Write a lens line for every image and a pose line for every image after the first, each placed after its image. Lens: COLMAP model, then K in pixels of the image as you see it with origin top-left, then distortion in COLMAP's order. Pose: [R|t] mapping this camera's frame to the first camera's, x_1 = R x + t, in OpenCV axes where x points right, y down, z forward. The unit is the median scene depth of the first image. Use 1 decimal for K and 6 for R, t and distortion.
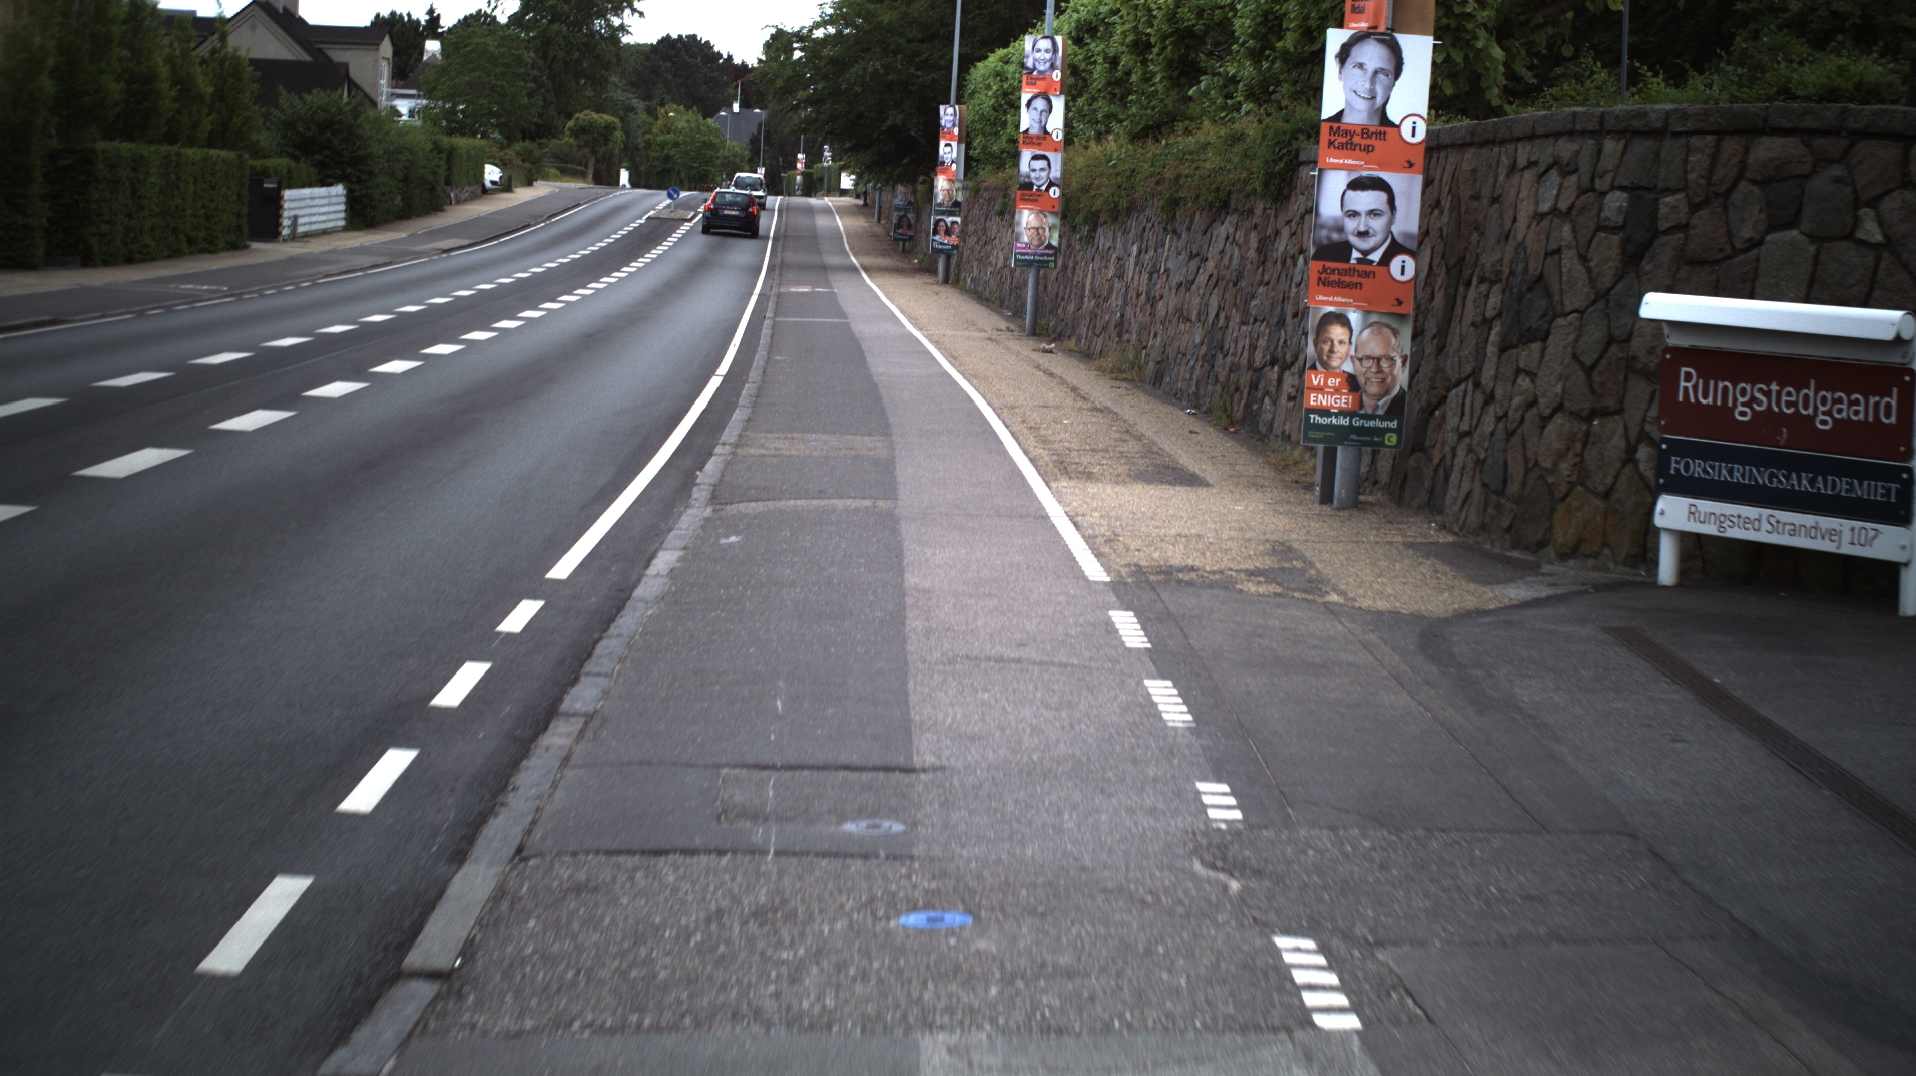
lens RADIAL K [[3450.5, 0, 968.8], [0, 3450.5, 554.8], [0, 0, 1]] dist [-0.232418, 0.000000]
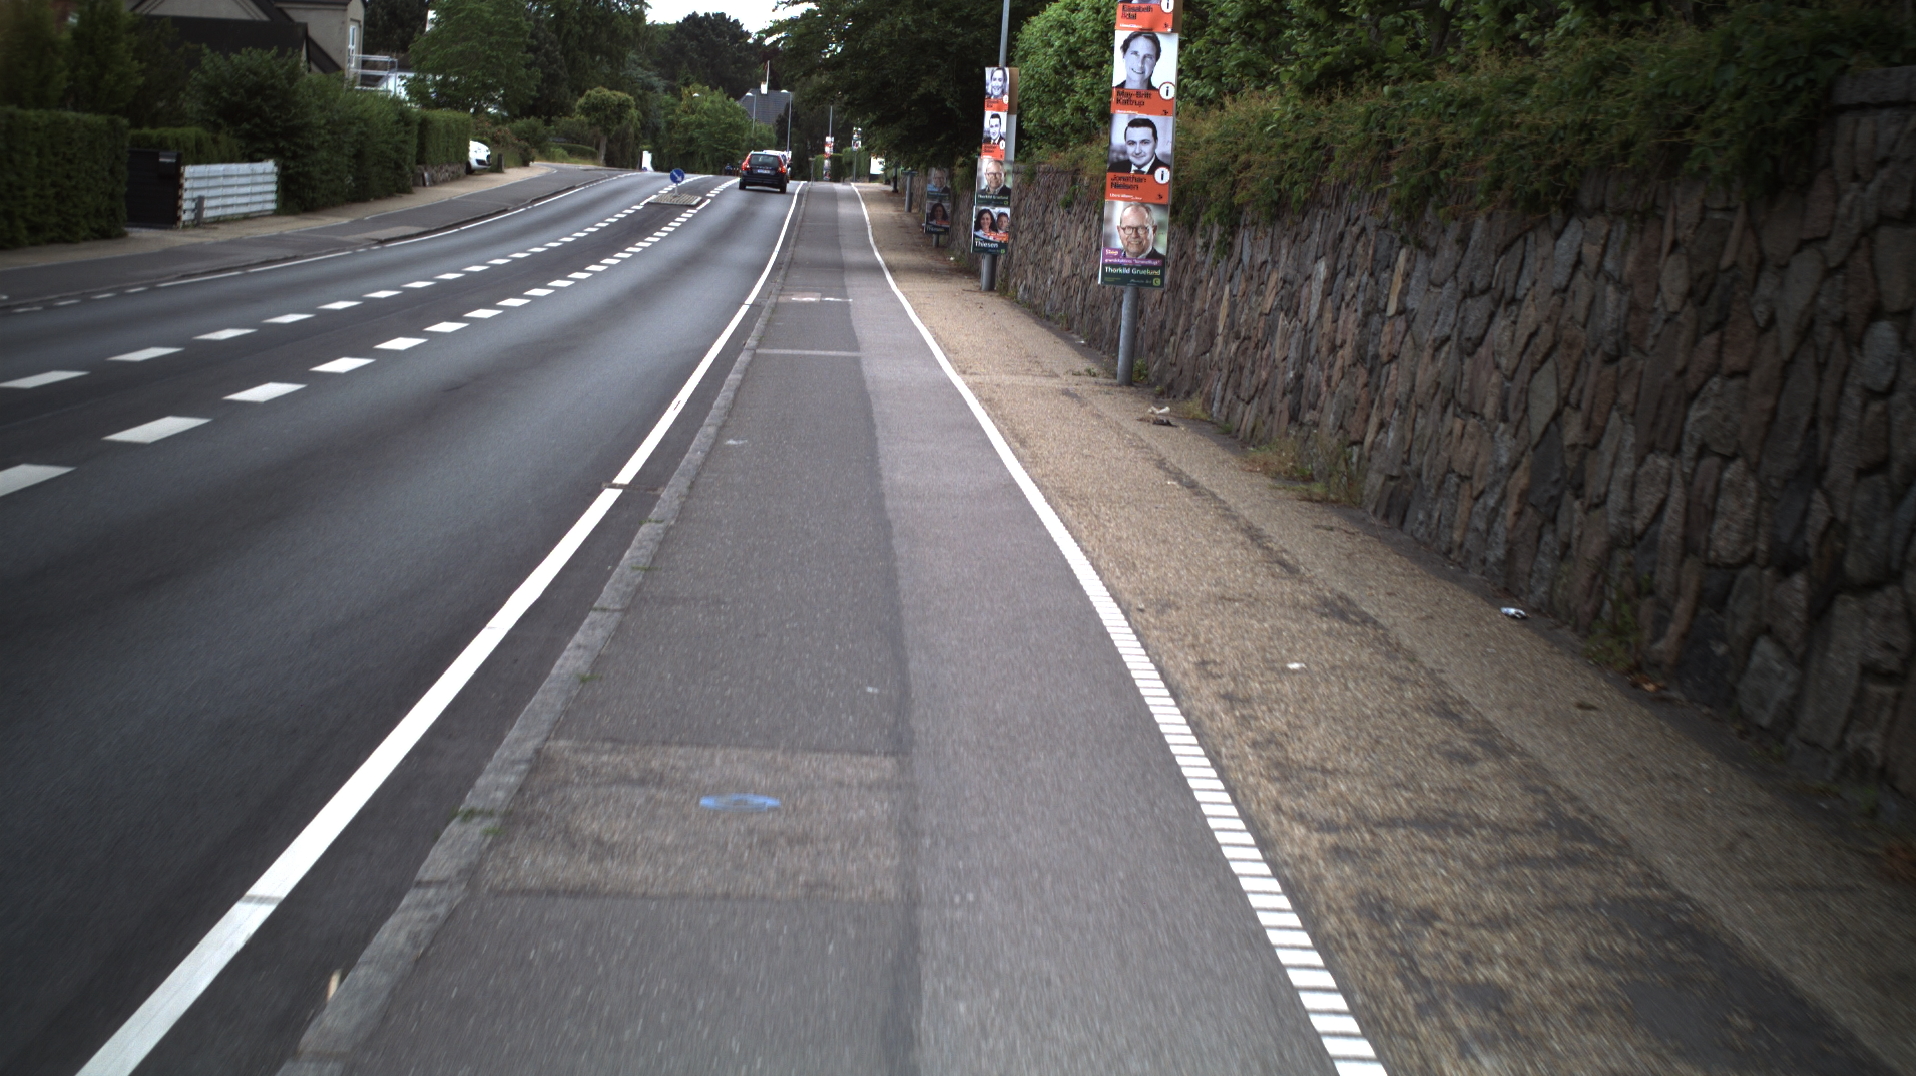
lens RADIAL K [[3450.5, 0, 956.5], [0, 3450.5, 526.5], [0, 0, 1]] dist [-0.232418, 0.000000]
pose [[0.999857, 0.011908, -0.011969, -0.004362], [-0.011962, 0.999919, -0.004458, -0.020638], [0.011915, 0.004600, 0.999918, 0.203724]]
